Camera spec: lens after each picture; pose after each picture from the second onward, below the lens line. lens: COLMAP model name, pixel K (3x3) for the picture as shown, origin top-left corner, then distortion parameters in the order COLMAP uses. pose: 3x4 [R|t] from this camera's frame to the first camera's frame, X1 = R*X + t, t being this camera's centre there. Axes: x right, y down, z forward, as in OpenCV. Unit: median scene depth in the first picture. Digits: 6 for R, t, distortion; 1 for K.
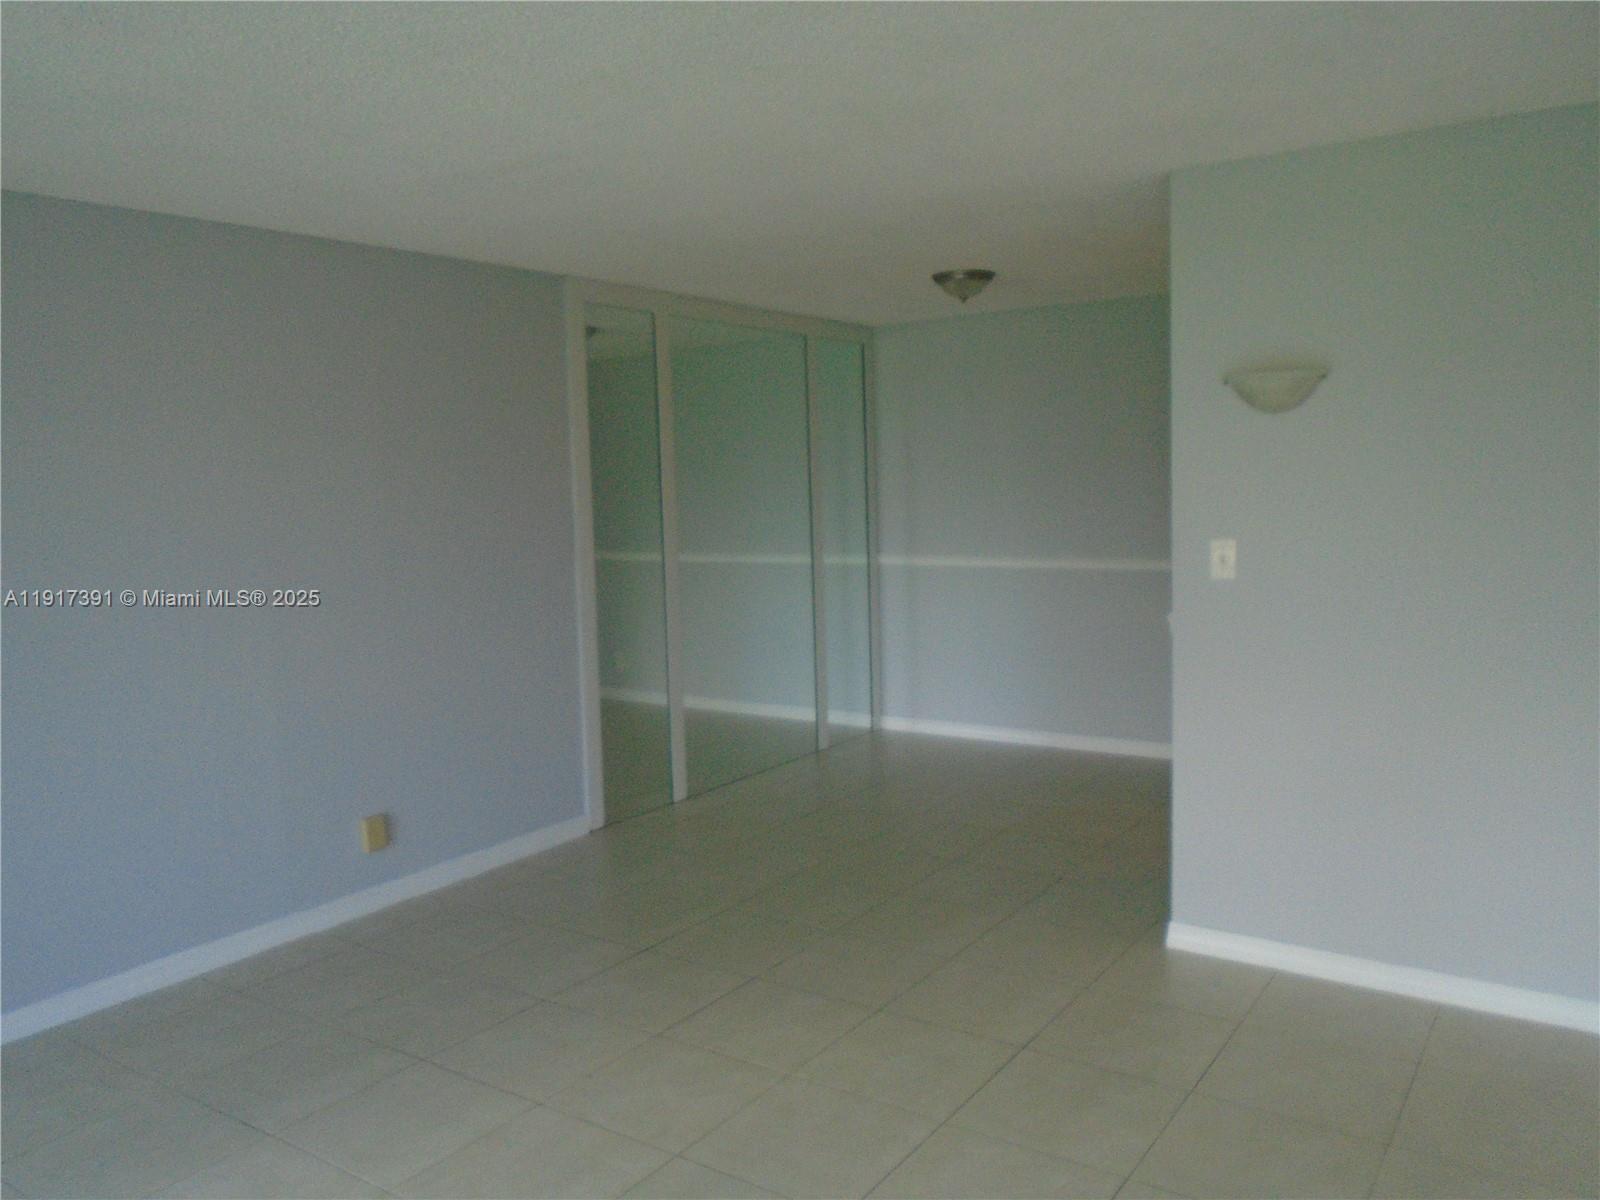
lens RADIAL K [[1209.3, 0, 800.0], [0, 1209.3, 600.0], [0, 0, 1]] dist [0.453080, 0.000016]
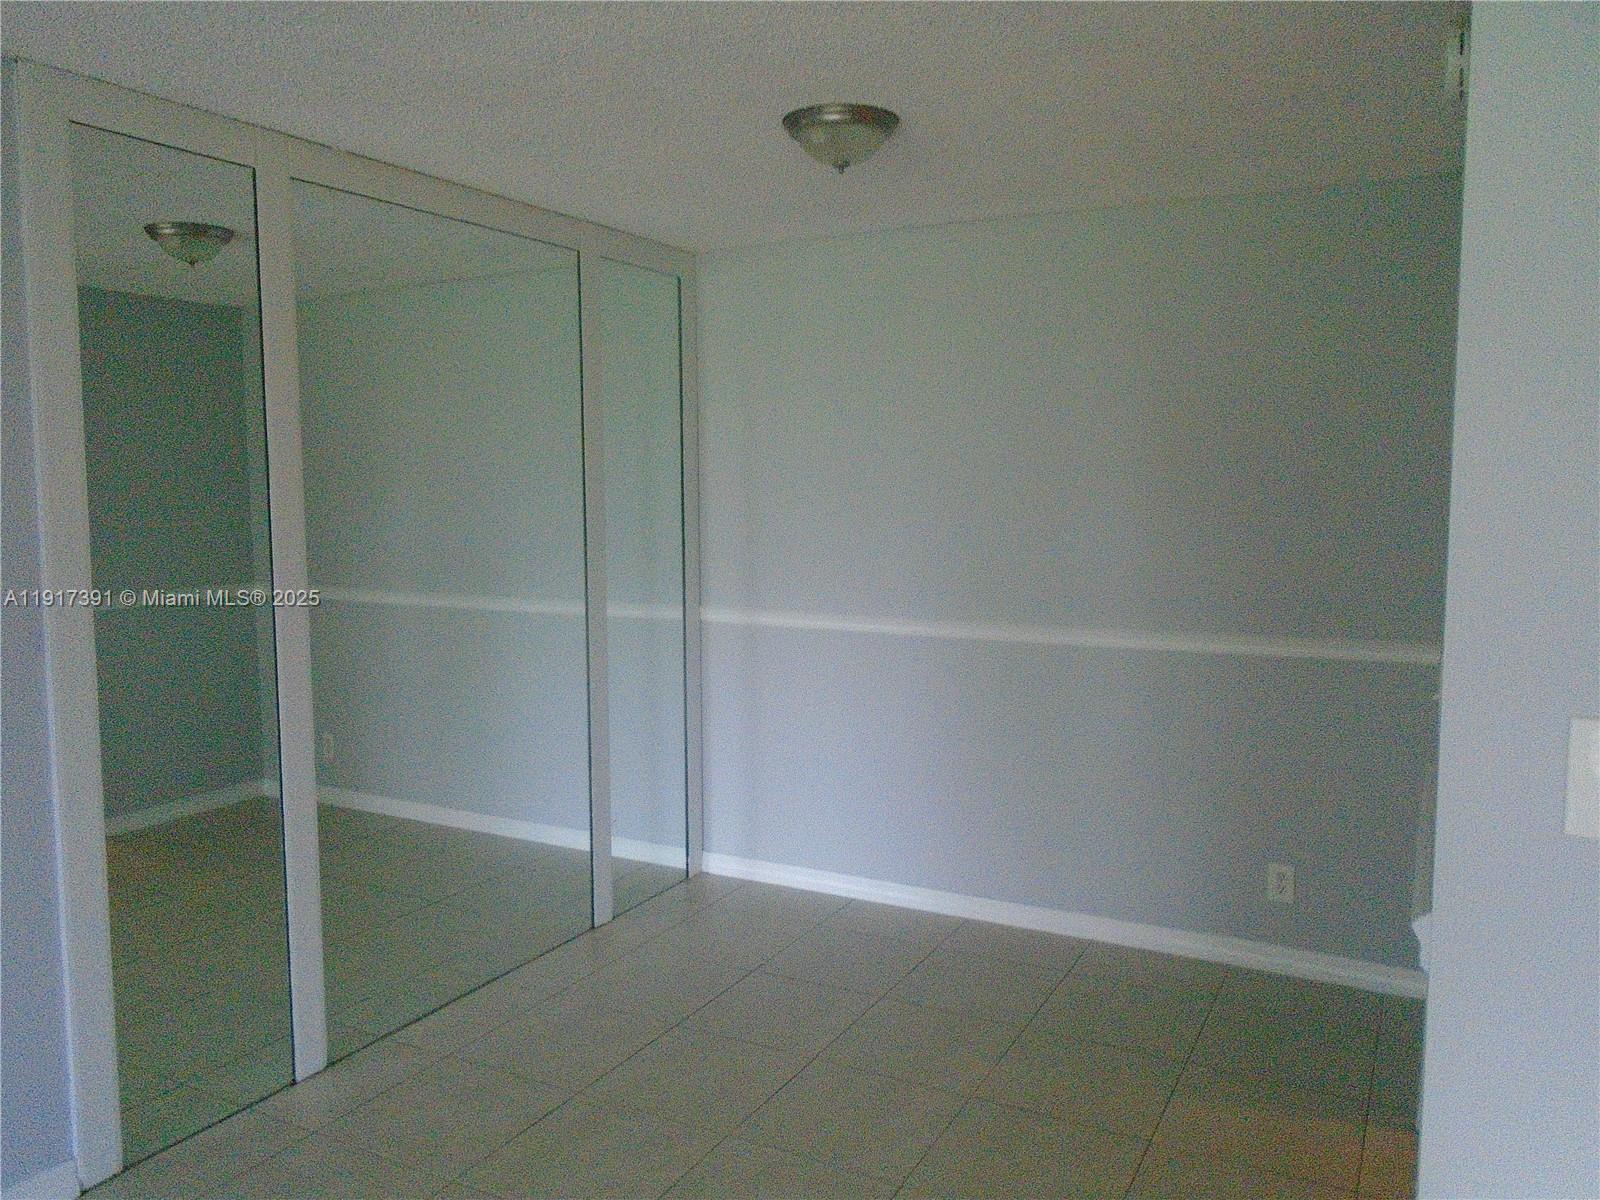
lens RADIAL K [[1226.7, 0, 800.0], [0, 1226.7, 600.0], [0, 0, 1]] dist [-0.045818, -0.000001]
pose [[0.992698, 0.018235, 0.119237, 0.040764], [-0.018025, 0.999833, -0.002842, -0.040607], [-0.119269, 0.000672, 0.992862, 0.362896]]
